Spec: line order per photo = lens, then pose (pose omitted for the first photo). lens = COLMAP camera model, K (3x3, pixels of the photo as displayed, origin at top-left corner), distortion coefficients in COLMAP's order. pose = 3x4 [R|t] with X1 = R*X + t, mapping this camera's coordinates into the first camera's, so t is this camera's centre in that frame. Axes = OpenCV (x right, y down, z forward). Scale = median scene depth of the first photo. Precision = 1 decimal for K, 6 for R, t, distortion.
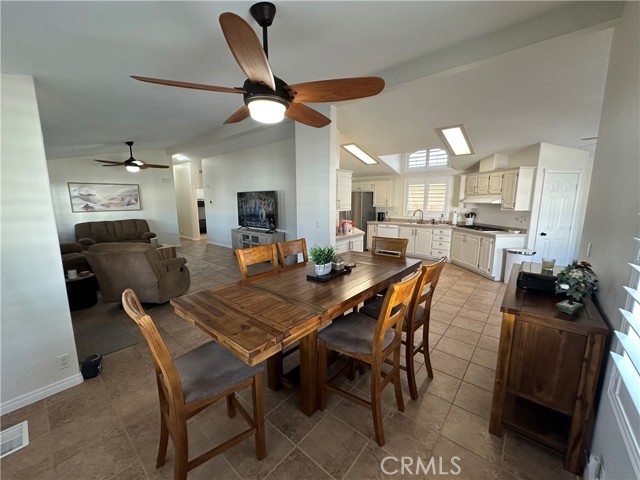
lens RADIAL K [[254.7, 0, 318.8], [0, 254.7, 239.3], [0, 0, 1]] dist [0.000277, -0.000018]
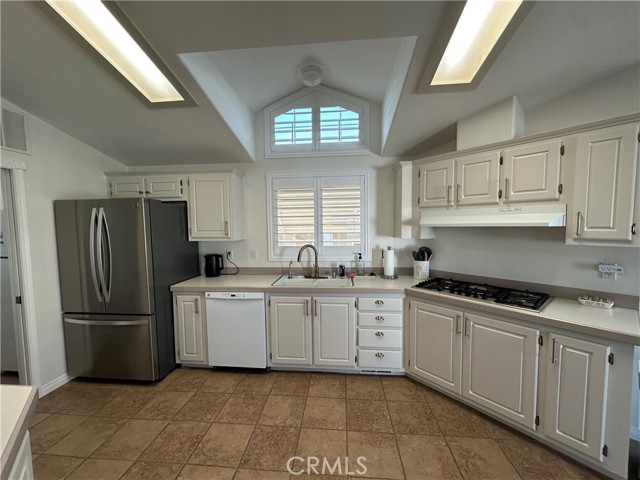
lens RADIAL K [[254.7, 0, 318.1], [0, 254.7, 239.4], [0, 0, 1]] dist [0.000277, -0.000018]
pose [[0.820582, -0.042915, 0.569915, 0.177908], [0.098767, 0.992822, -0.067447, -0.099193], [-0.562930, 0.111634, 0.818931, 0.675542]]
